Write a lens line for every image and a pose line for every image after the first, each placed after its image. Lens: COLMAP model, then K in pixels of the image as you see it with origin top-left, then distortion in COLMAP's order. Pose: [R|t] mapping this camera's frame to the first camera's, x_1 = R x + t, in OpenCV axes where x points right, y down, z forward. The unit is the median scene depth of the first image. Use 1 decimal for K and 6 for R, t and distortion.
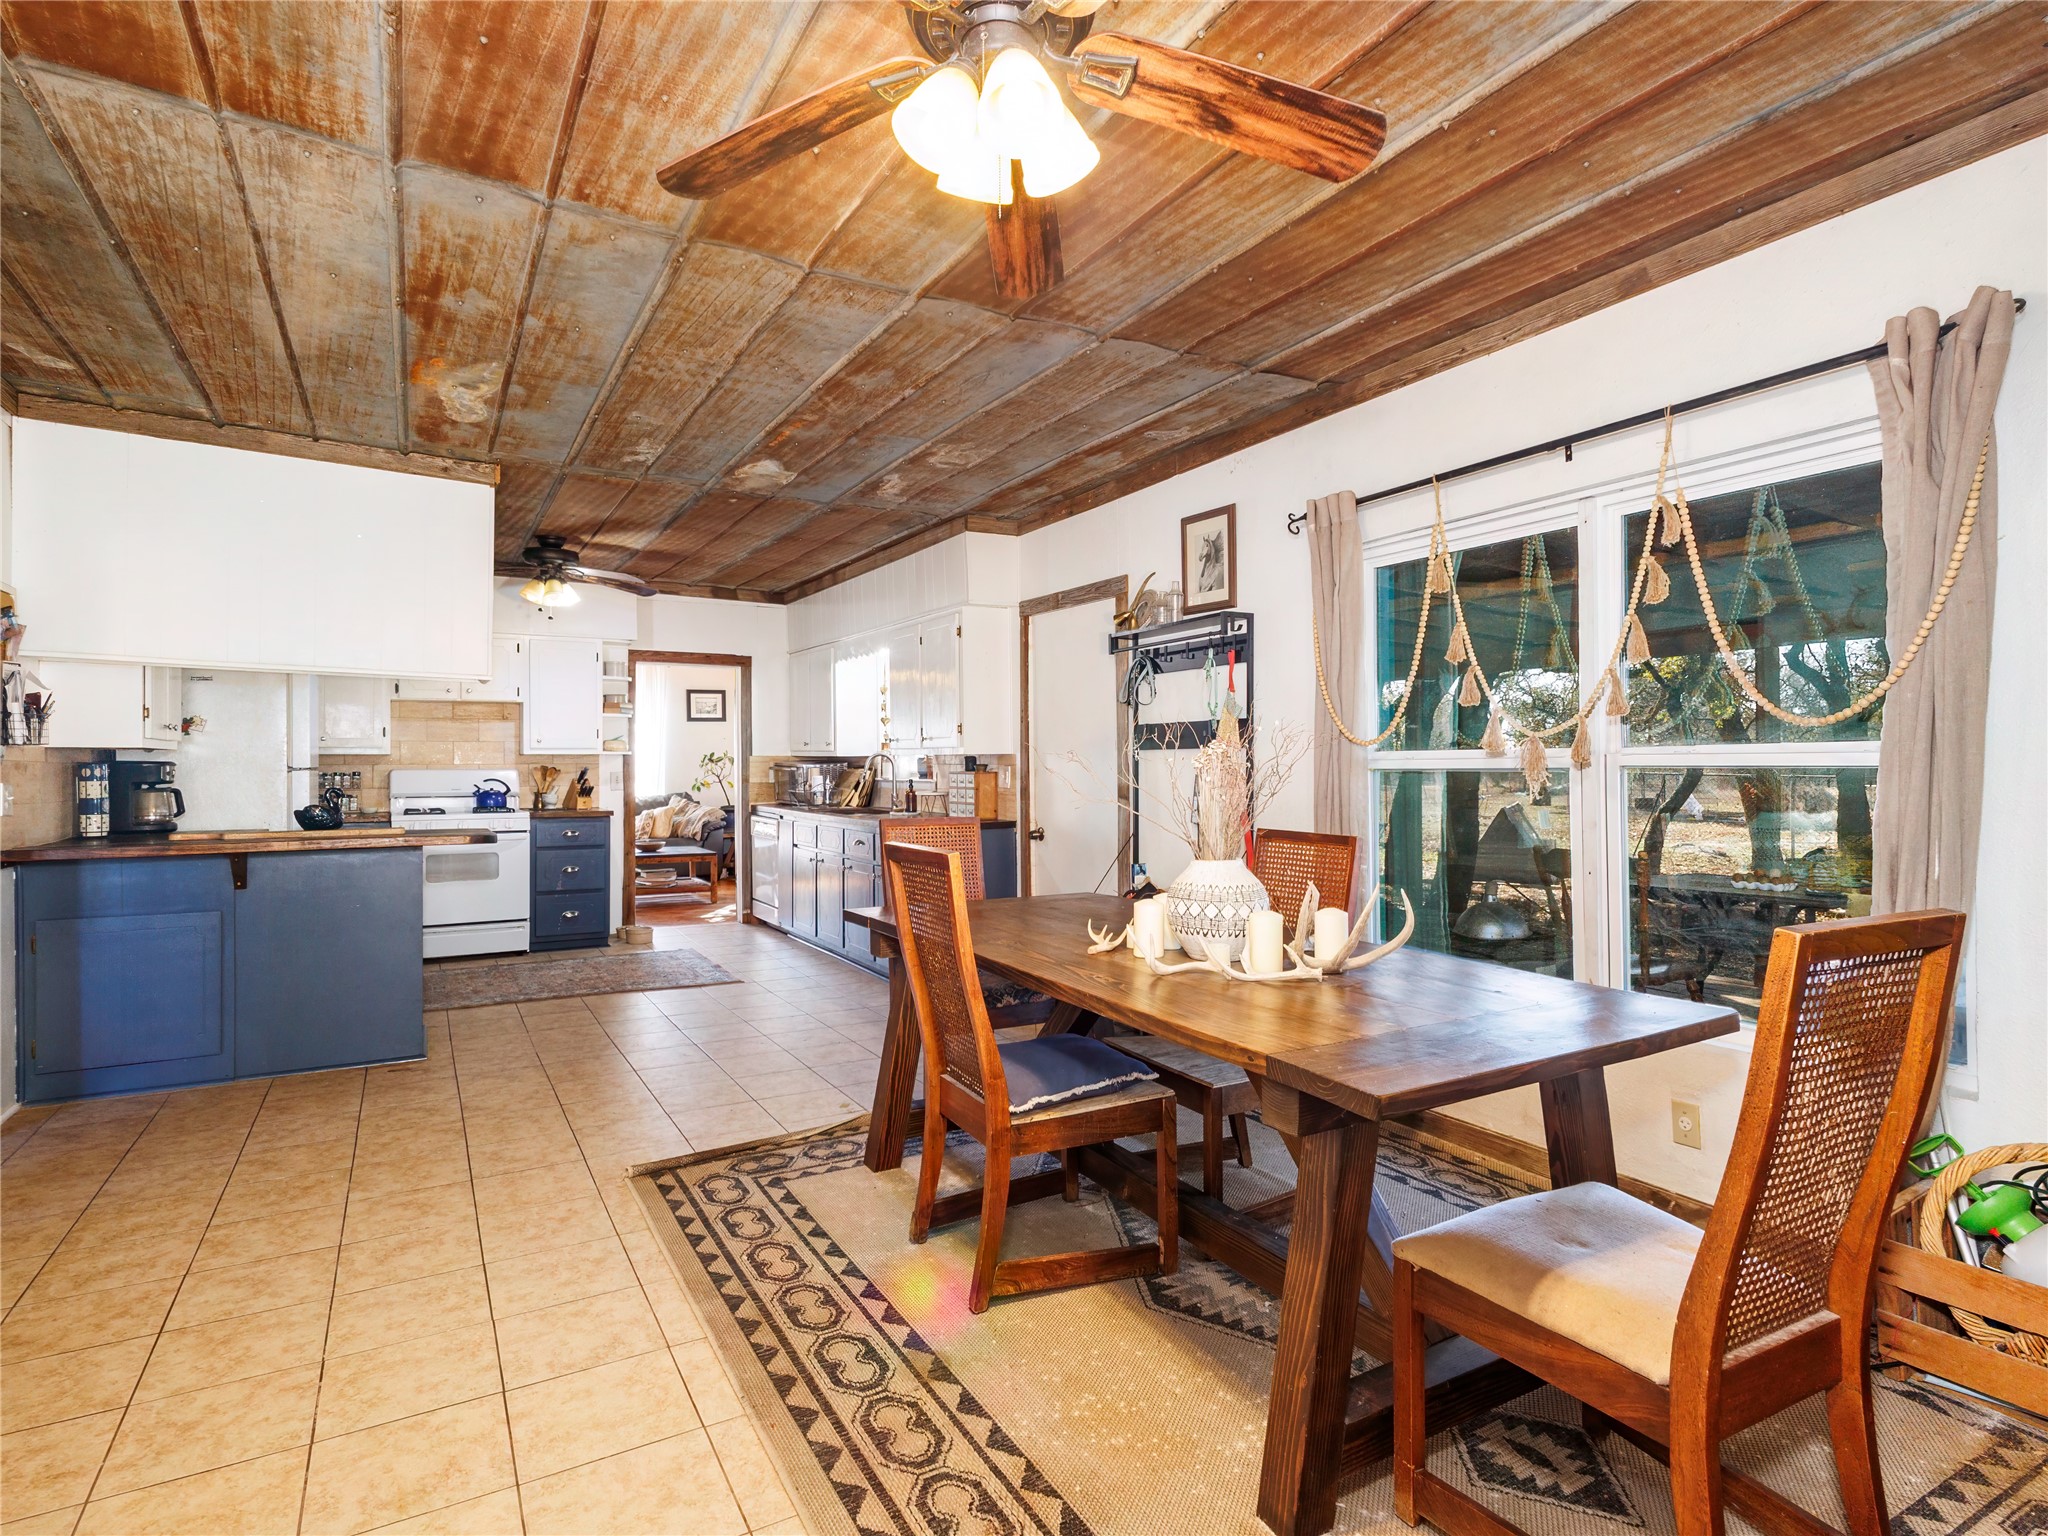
lens RADIAL K [[1077.9, 0, 1018.6], [0, 1077.9, 763.3], [0, 0, 1]] dist [0.015871, 0.000452]
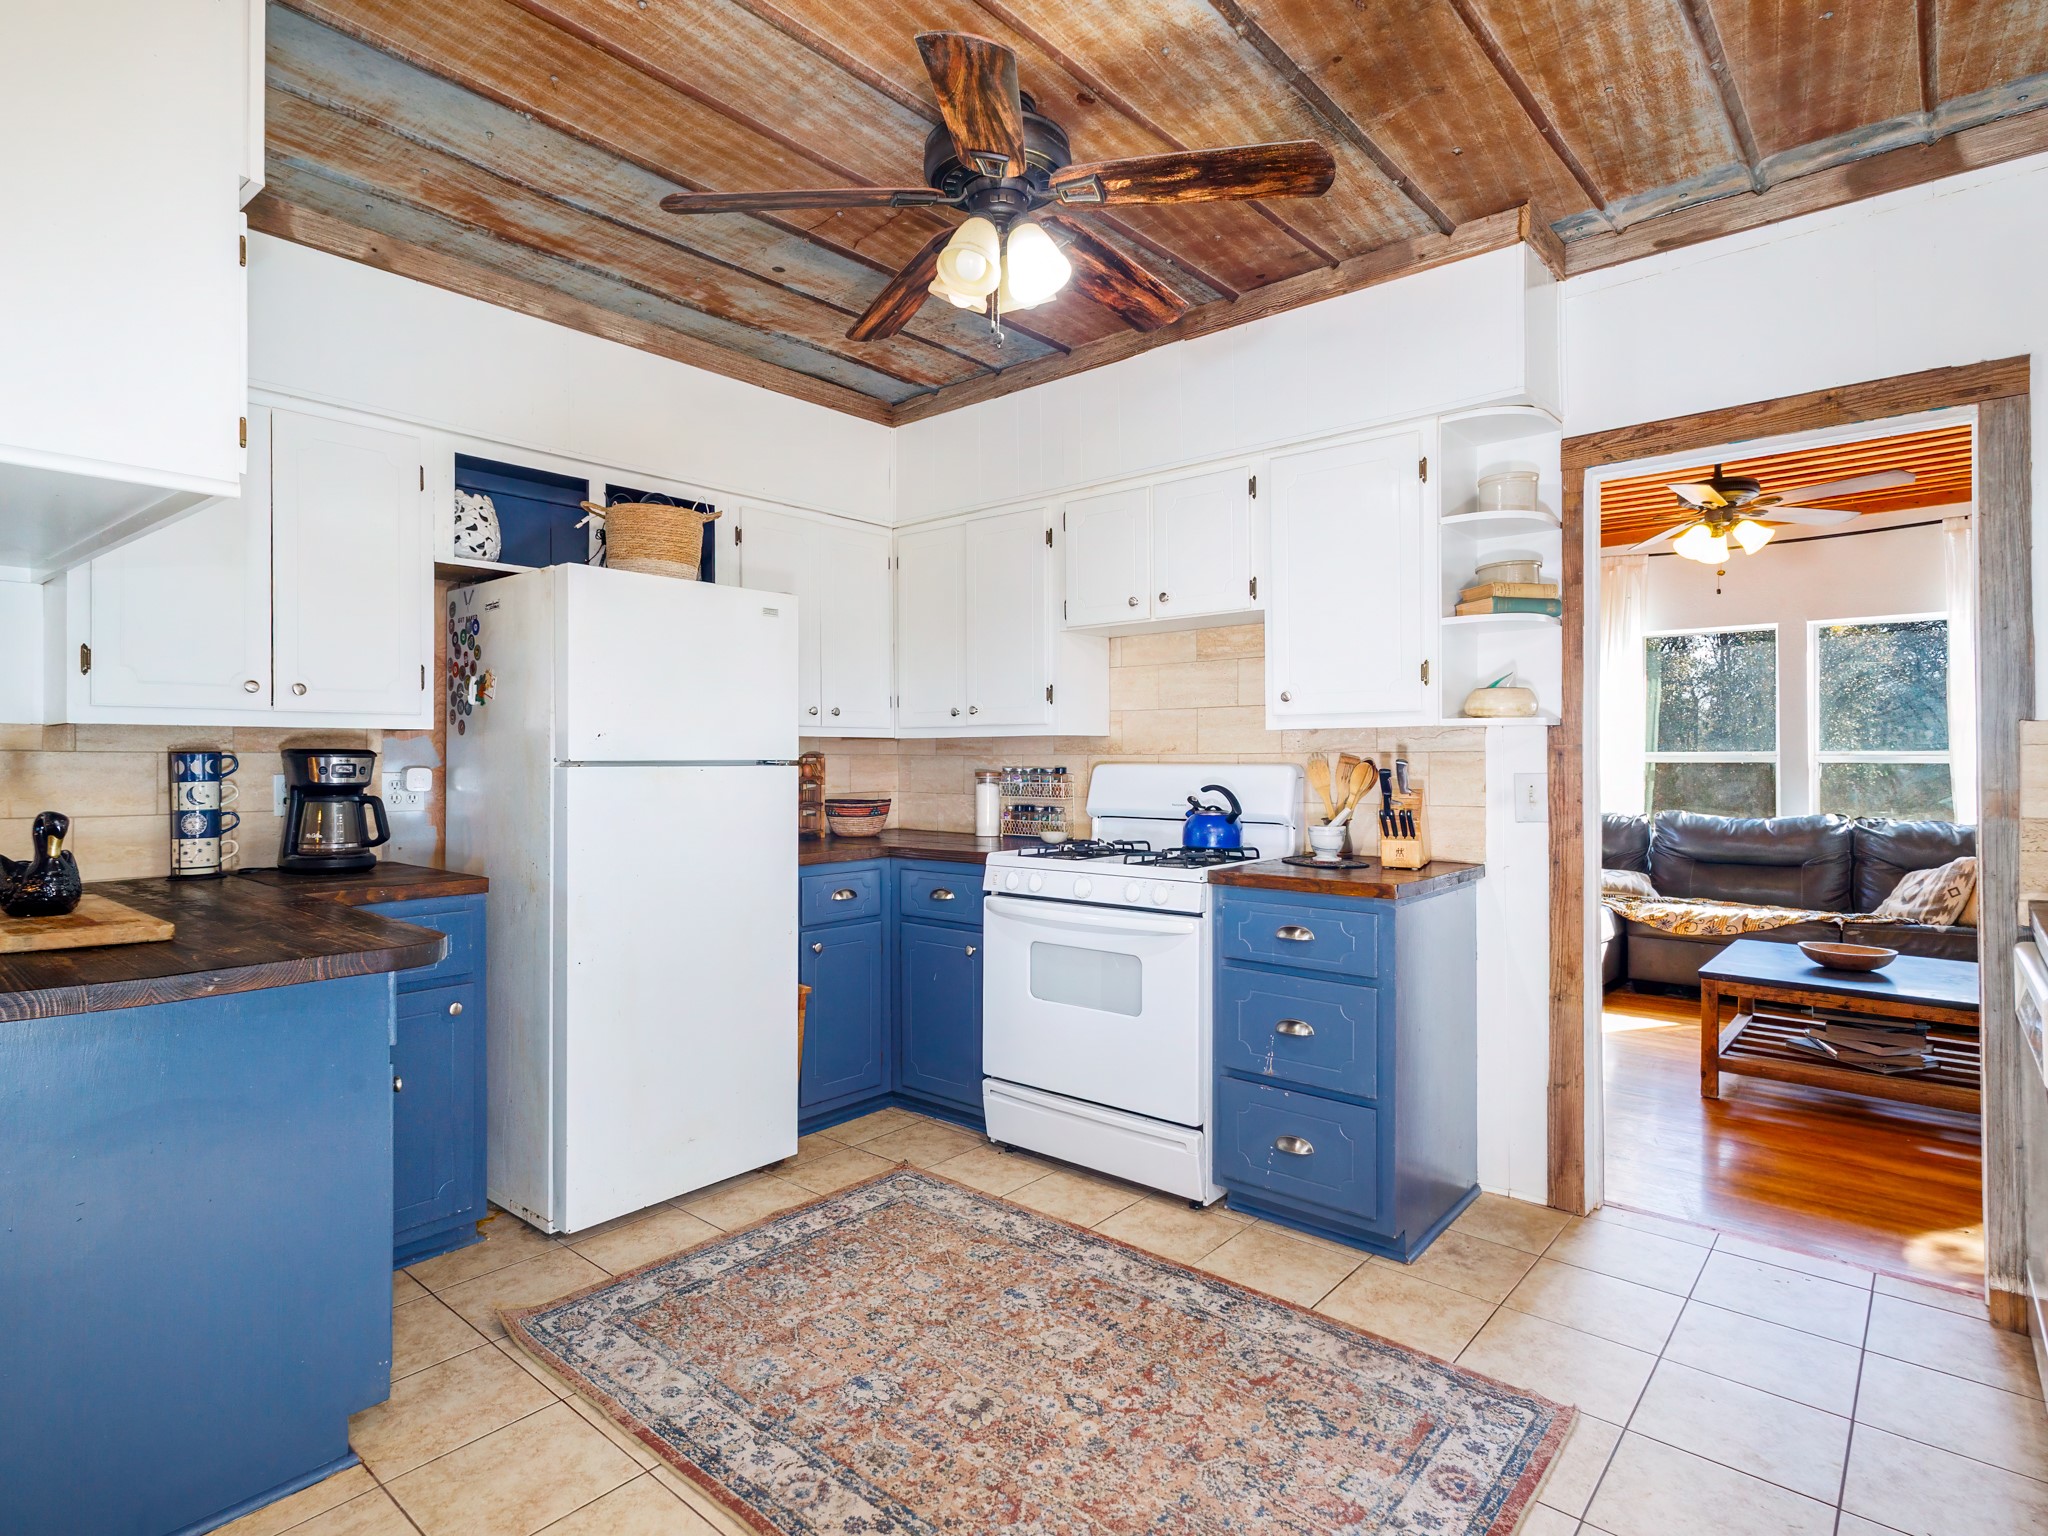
lens RADIAL K [[1077.9, 0, 1018.3], [0, 1077.9, 754.8], [0, 0, 1]] dist [0.015871, 0.000452]
pose [[0.331031, 0.003109, -0.943615, -0.137405], [0.000443, 0.999994, 0.003450, -0.000769], [0.943620, -0.001560, 0.331028, 1.265879]]
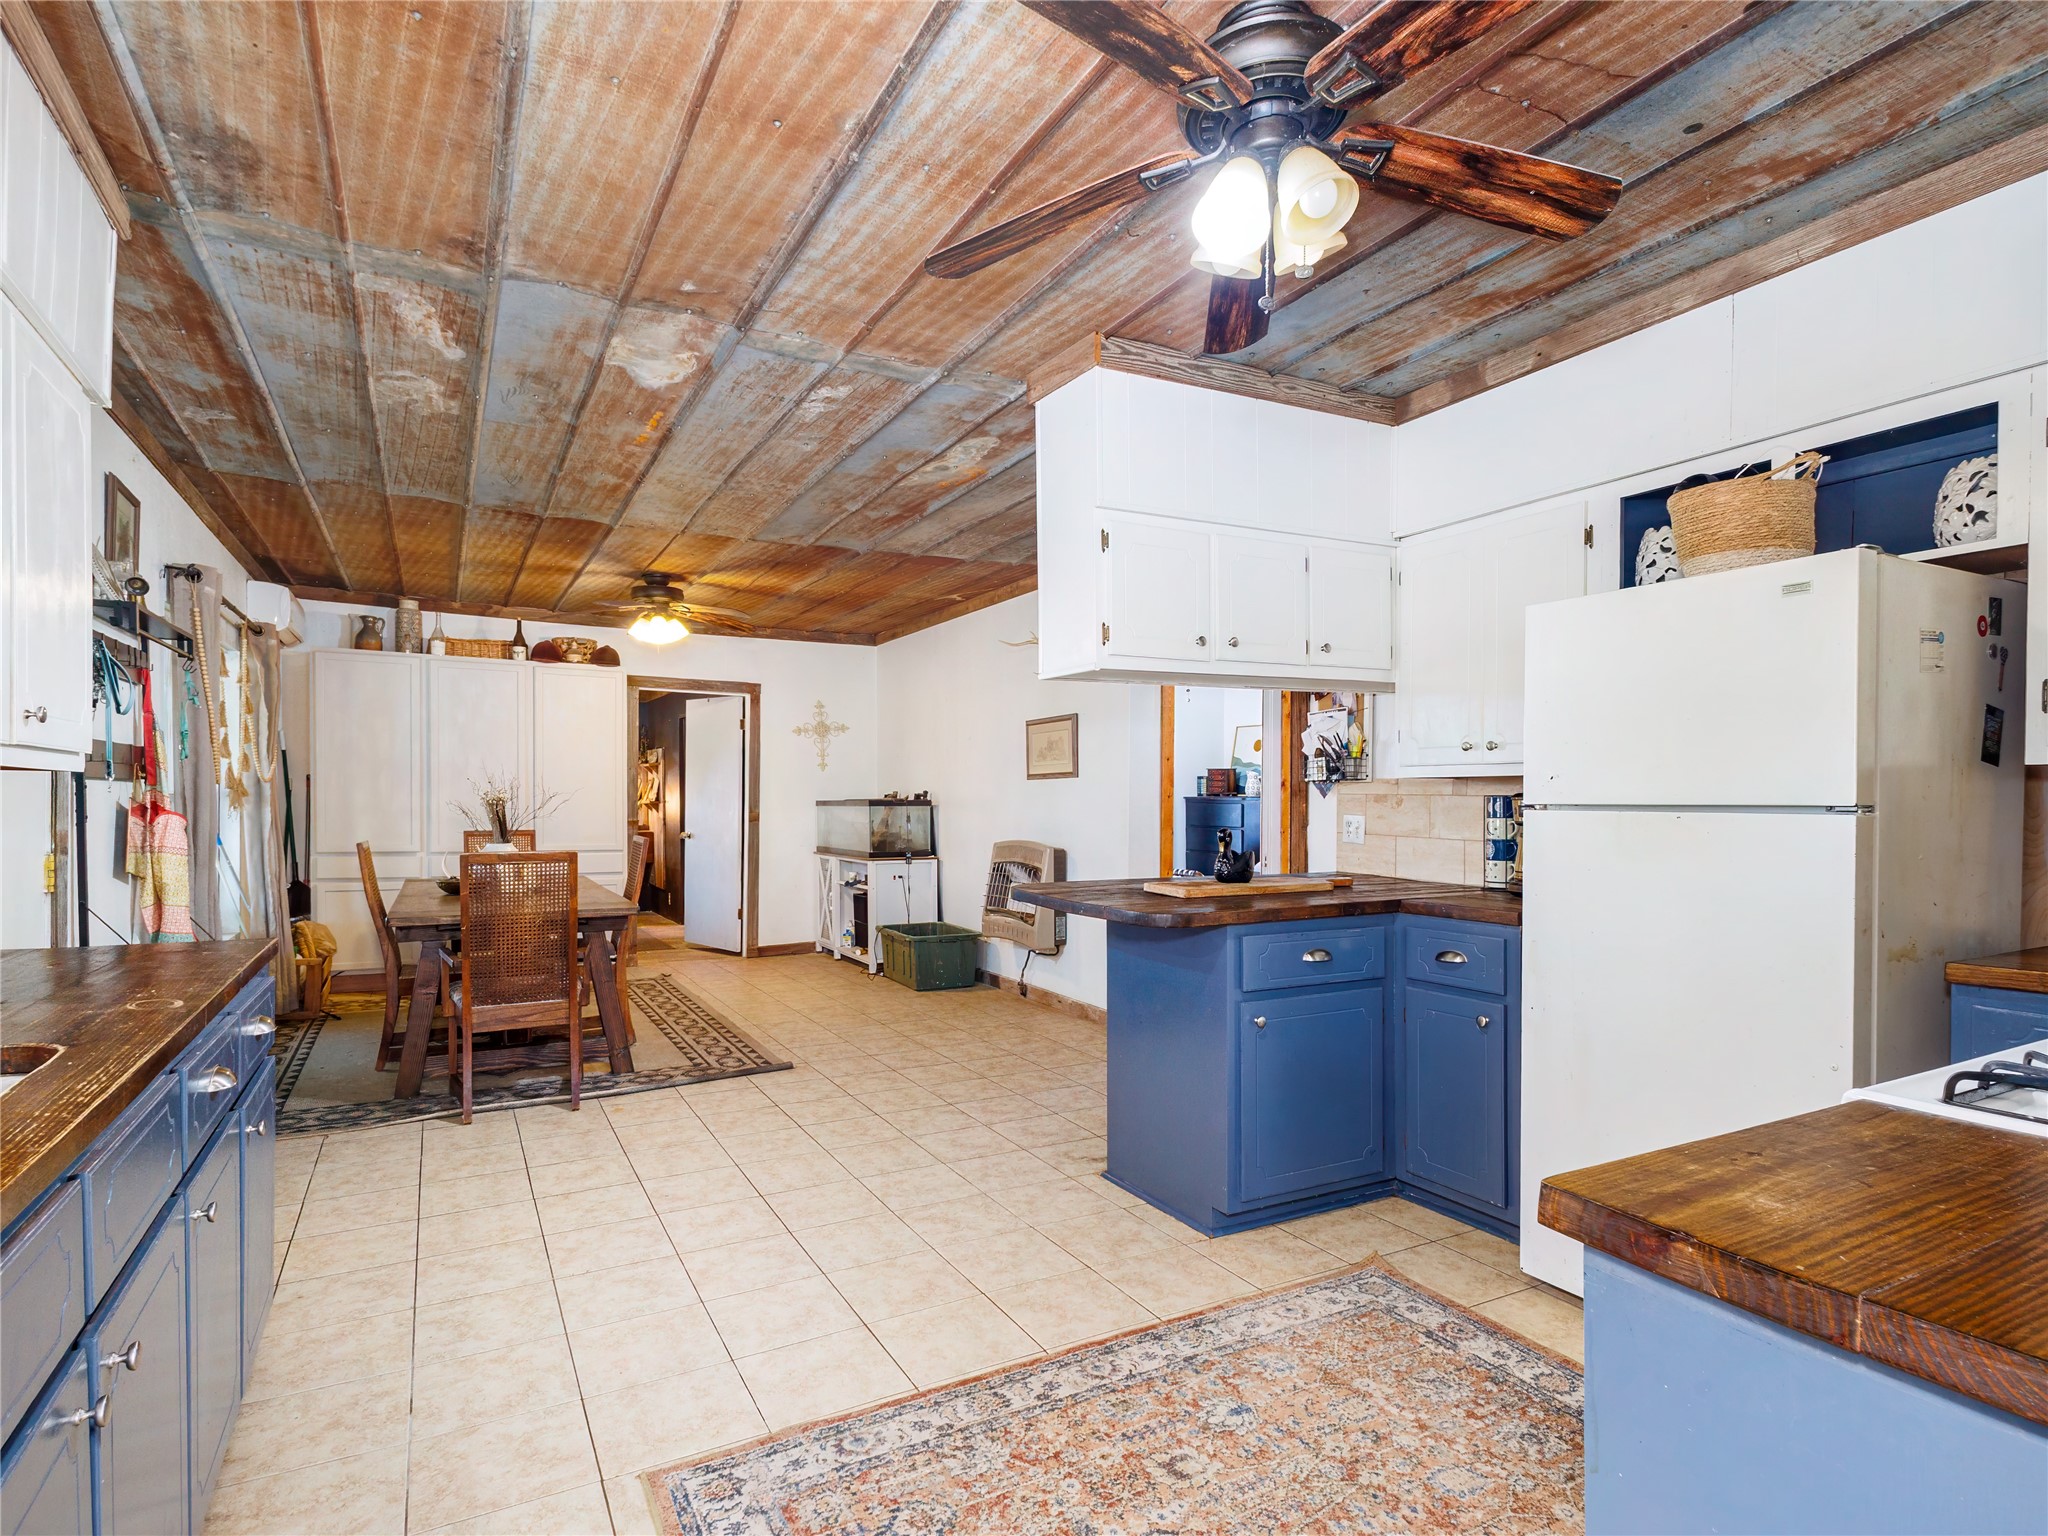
lens RADIAL K [[1077.9, 0, 1009.0], [0, 1077.9, 811.7], [0, 0, 1]] dist [0.015871, 0.000452]
pose [[-0.999590, 0.003883, 0.028384, -0.525330], [0.004268, 0.999899, 0.013548, -0.000002], [-0.028328, 0.013664, -0.999505, 1.853737]]
